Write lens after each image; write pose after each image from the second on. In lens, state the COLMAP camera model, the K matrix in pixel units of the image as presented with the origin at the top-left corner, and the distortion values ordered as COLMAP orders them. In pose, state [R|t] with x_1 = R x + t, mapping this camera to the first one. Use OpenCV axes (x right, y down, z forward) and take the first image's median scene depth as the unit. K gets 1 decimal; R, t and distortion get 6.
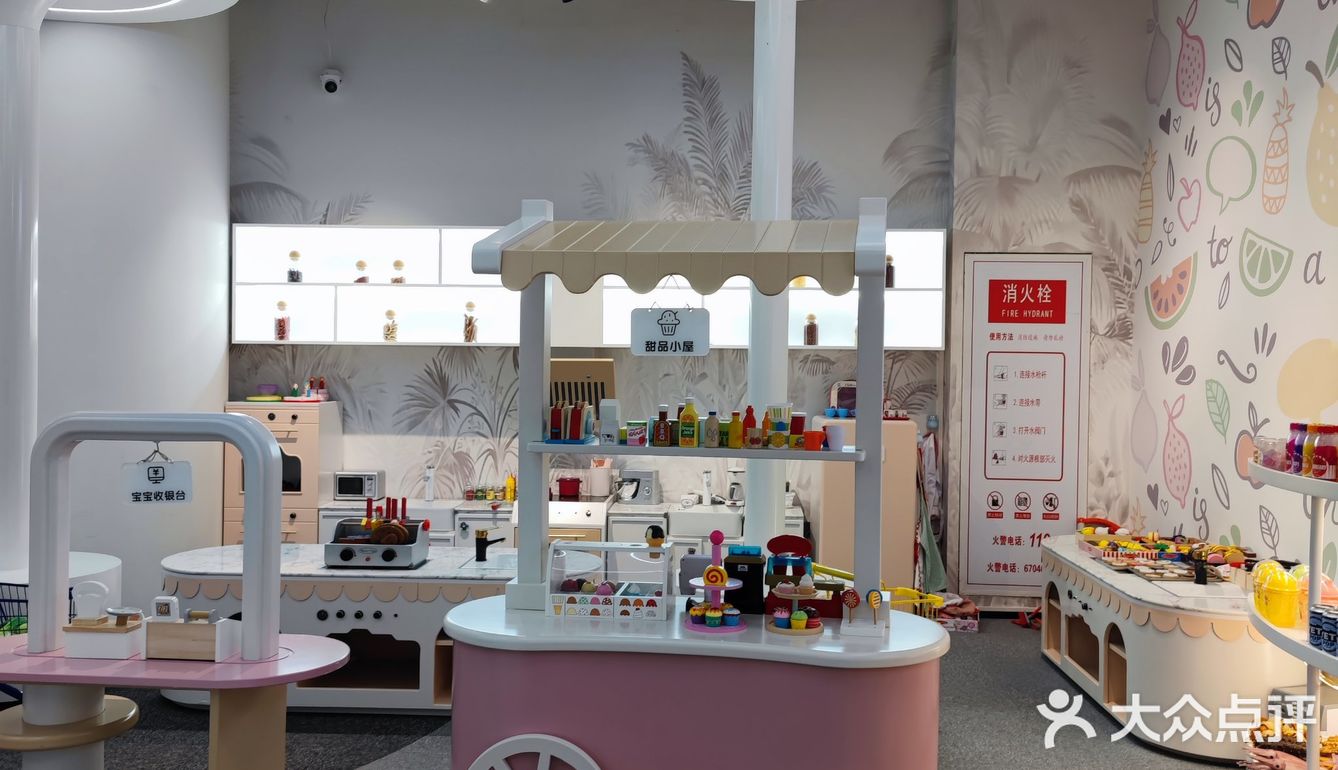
lens RADIAL K [[1217.5, 0, 721.5], [0, 1217.5, 409.1], [0, 0, 1]] dist [0.066512, -0.001961]
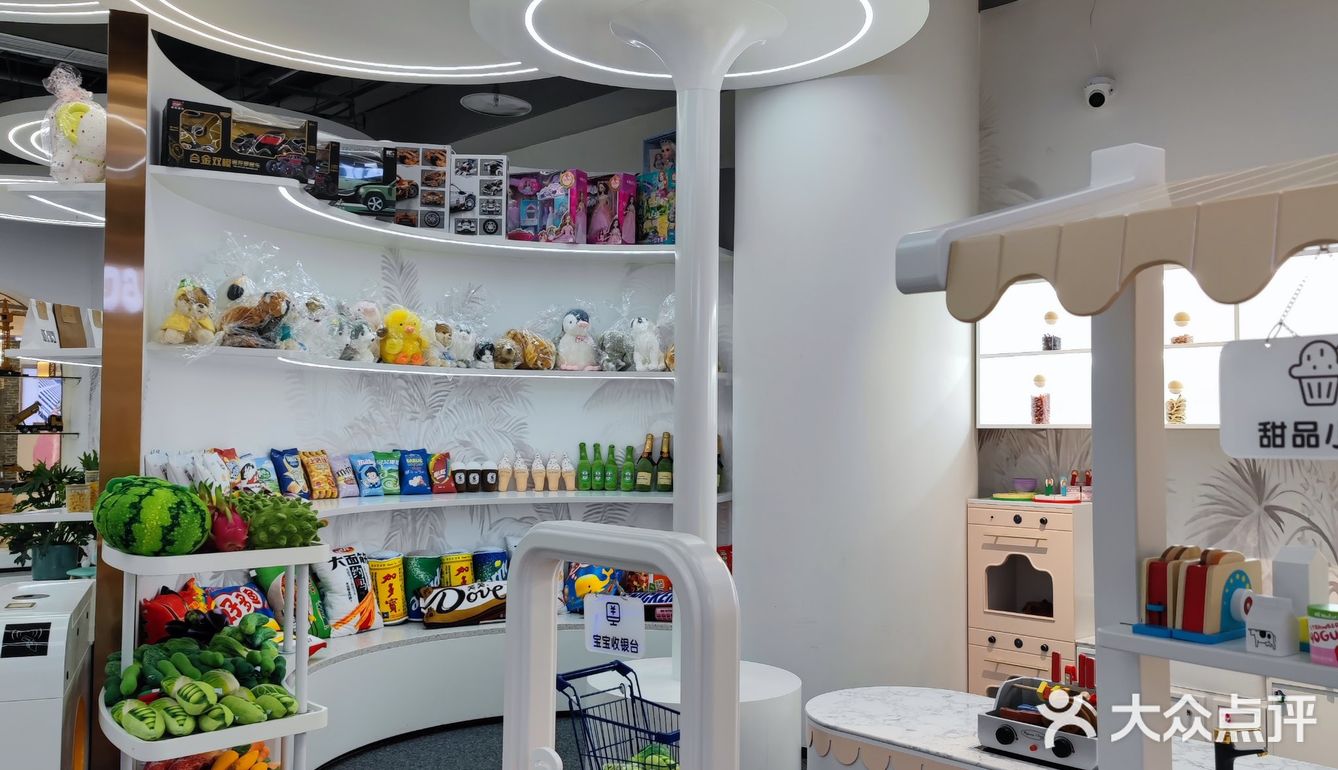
lens RADIAL K [[1200.5, 0, 665.3], [0, 1200.5, 392.9], [0, 0, 1]] dist [0.052476, -0.003656]
pose [[0.692565, -0.029768, -0.720741, 0.042553], [-0.027888, 0.997296, -0.067989, -0.015772], [0.720816, 0.067187, 0.689862, 0.281671]]
